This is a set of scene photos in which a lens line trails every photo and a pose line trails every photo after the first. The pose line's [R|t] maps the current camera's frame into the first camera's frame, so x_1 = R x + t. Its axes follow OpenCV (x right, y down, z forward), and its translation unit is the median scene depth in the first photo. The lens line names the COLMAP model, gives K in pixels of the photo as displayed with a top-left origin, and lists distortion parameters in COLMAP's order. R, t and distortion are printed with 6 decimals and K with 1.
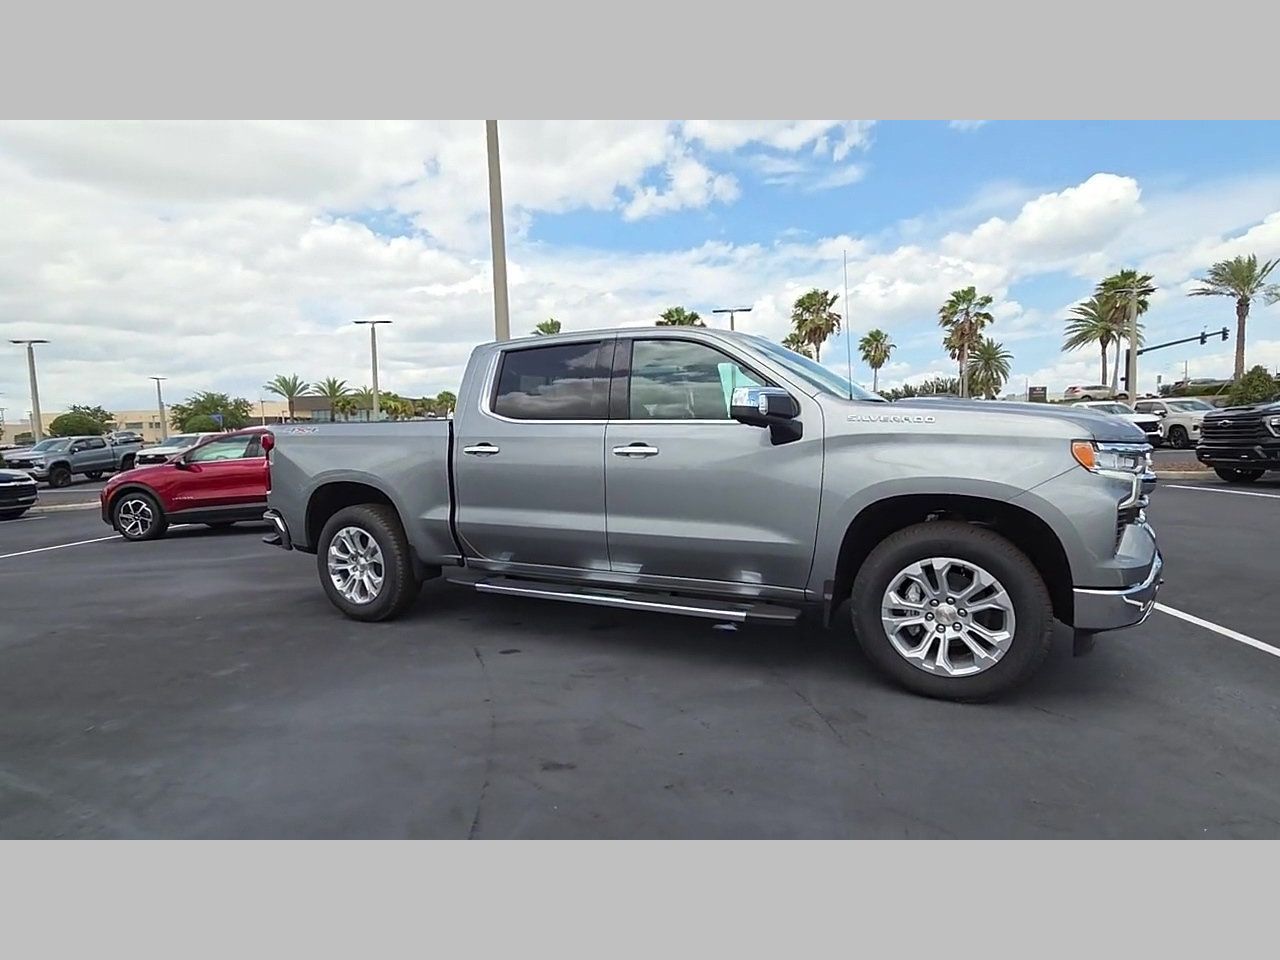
lens RADIAL K [[658.4, 0, 641.0], [0, 658.4, 490.5], [0, 0, 1]] dist [0.005637, -0.002238]
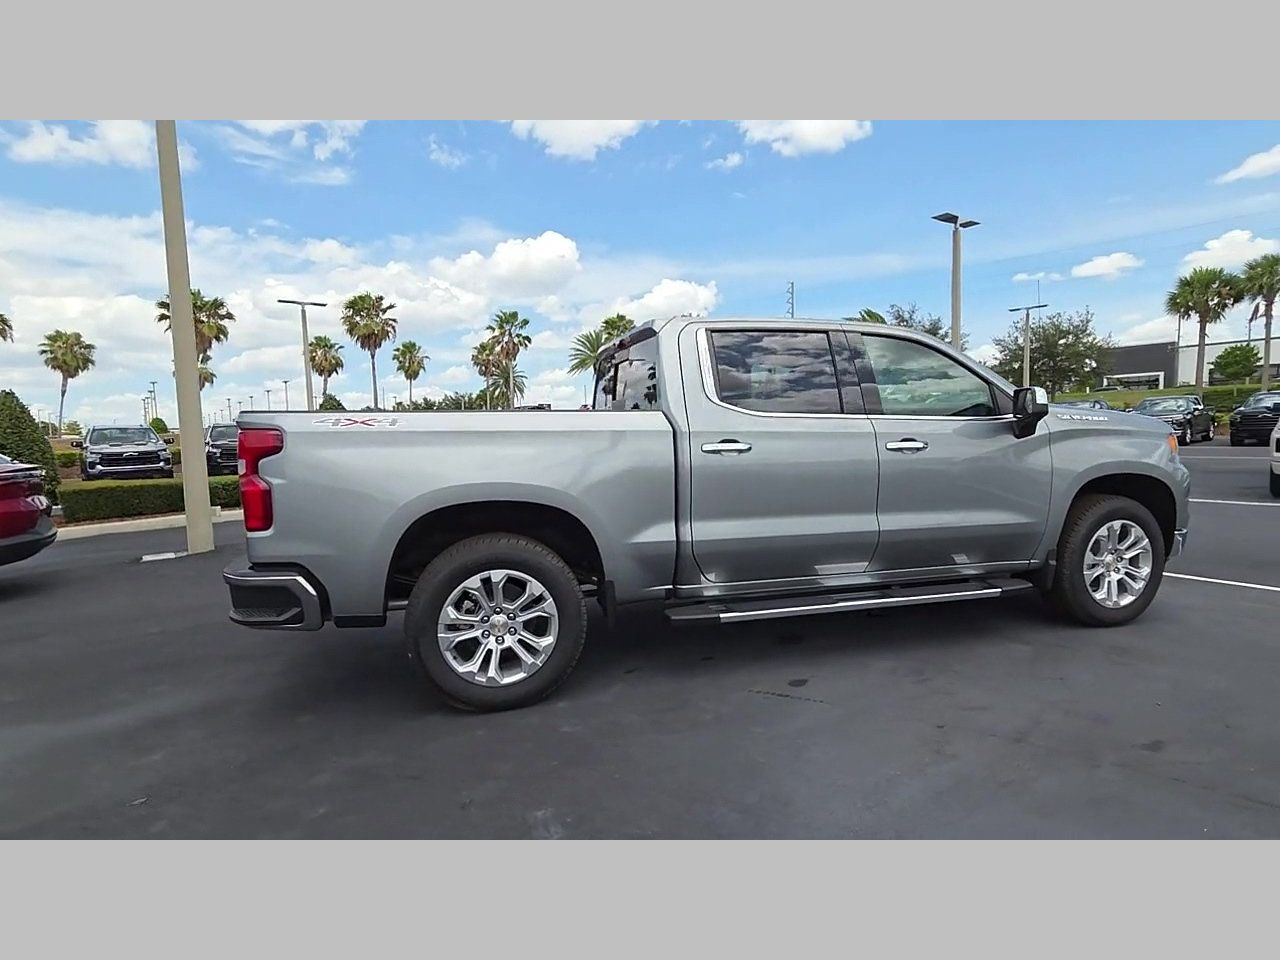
lens RADIAL K [[658.4, 0, 643.4], [0, 658.4, 480.3], [0, 0, 1]] dist [0.005637, -0.002238]
pose [[0.749218, -0.040393, 0.661091, -0.801175], [0.062310, 0.998010, -0.009637, -0.019033], [-0.659386, 0.048413, 0.750244, 0.427029]]
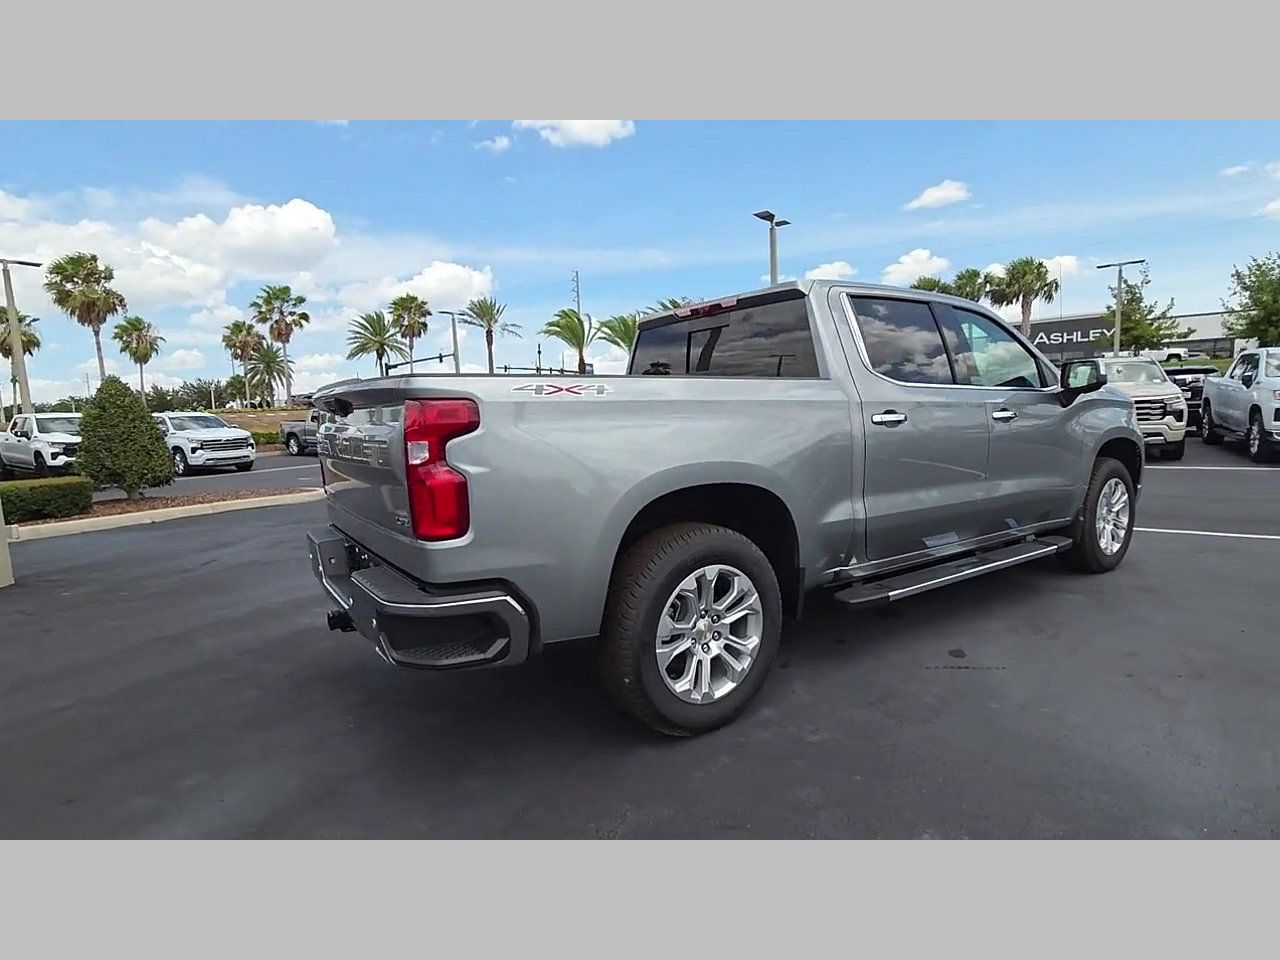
lens RADIAL K [[658.4, 0, 643.4], [0, 658.4, 479.6], [0, 0, 1]] dist [0.005637, -0.002238]
pose [[0.498261, -0.080571, 0.863275, -0.991314], [0.102654, 0.994152, 0.033537, -0.042961], [-0.860929, 0.071908, 0.503618, 0.804981]]
